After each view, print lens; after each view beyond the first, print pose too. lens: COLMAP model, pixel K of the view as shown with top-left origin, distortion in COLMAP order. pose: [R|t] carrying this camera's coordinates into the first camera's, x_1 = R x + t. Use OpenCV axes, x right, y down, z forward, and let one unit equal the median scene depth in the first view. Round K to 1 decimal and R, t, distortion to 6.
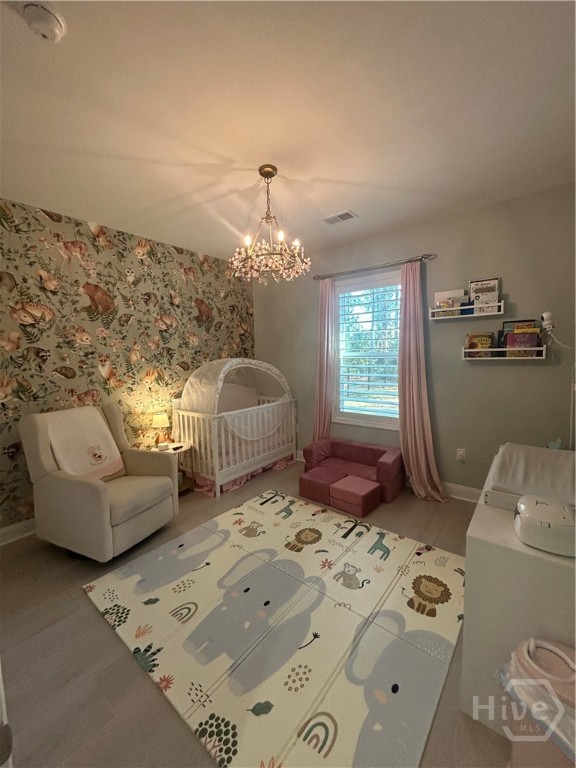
lens RADIAL K [[308.8, 0, 286.6], [0, 308.8, 383.5], [0, 0, 1]] dist [0.001717, -0.000119]
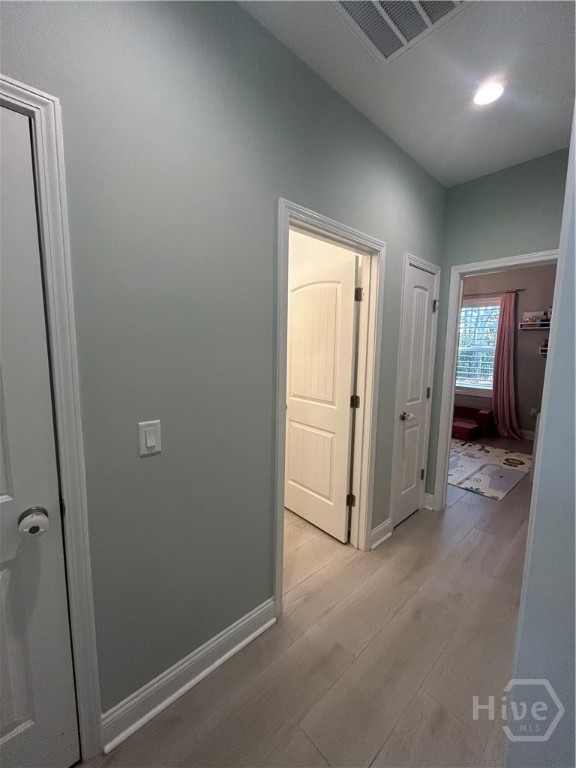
lens RADIAL K [[308.8, 0, 290.2], [0, 308.8, 382.2], [0, 0, 1]] dist [0.001717, -0.000119]
pose [[0.986789, 0.063936, -0.148862, -0.473343], [-0.060844, 0.997828, 0.025244, 0.107139], [0.150153, -0.015853, 0.988536, -0.808254]]
